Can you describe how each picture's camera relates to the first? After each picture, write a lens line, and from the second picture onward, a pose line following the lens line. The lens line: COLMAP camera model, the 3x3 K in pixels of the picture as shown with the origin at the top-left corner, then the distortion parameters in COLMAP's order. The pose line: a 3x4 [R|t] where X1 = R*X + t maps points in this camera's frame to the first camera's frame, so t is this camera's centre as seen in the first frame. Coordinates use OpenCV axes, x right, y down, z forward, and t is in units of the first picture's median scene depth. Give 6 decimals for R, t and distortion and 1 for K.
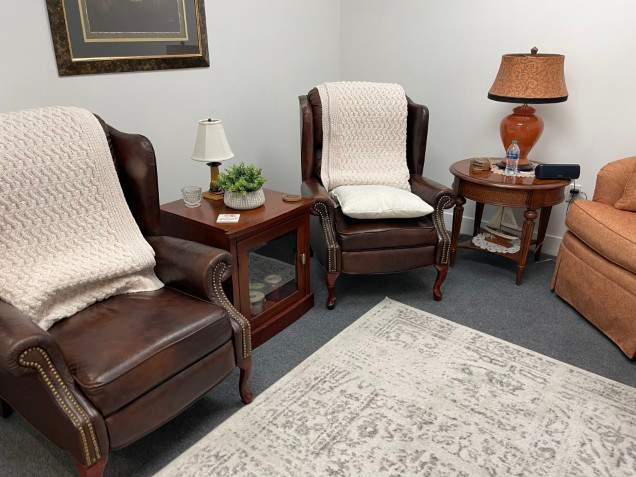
lens RADIAL K [[482.5, 0, 314.2], [0, 482.5, 239.2], [0, 0, 1]] dist [0.062311, -0.087152]
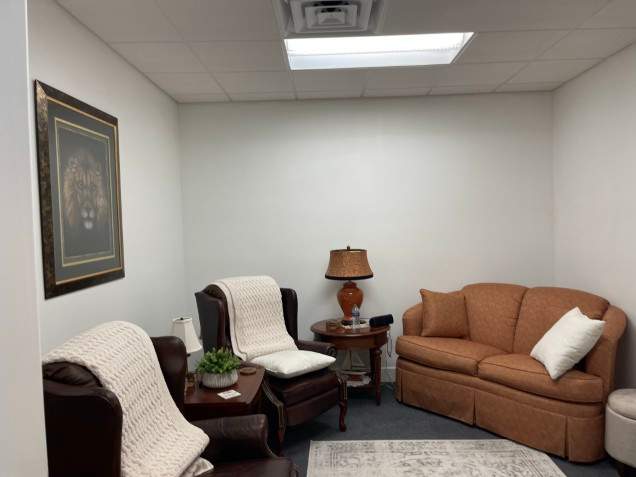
lens RADIAL K [[481.5, 0, 320.6], [0, 481.5, 242.0], [0, 0, 1]] dist [0.061973, -0.091360]
pose [[0.803429, -0.051856, 0.593138, -0.574464], [0.260537, 0.926381, -0.271918, -0.006047], [-0.535371, 0.373001, 0.757791, -0.143216]]
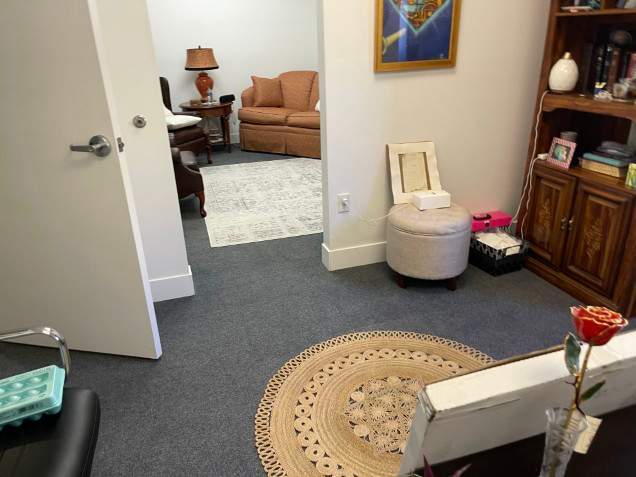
lens RADIAL K [[481.8, 0, 318.5], [0, 481.8, 228.5], [0, 0, 1]] dist [0.064528, -0.092611]
pose [[0.573024, -0.336349, 0.747337, -1.260666], [0.353748, 0.924087, 0.144660, 0.269738], [-0.739260, 0.181475, 0.648507, -0.746425]]
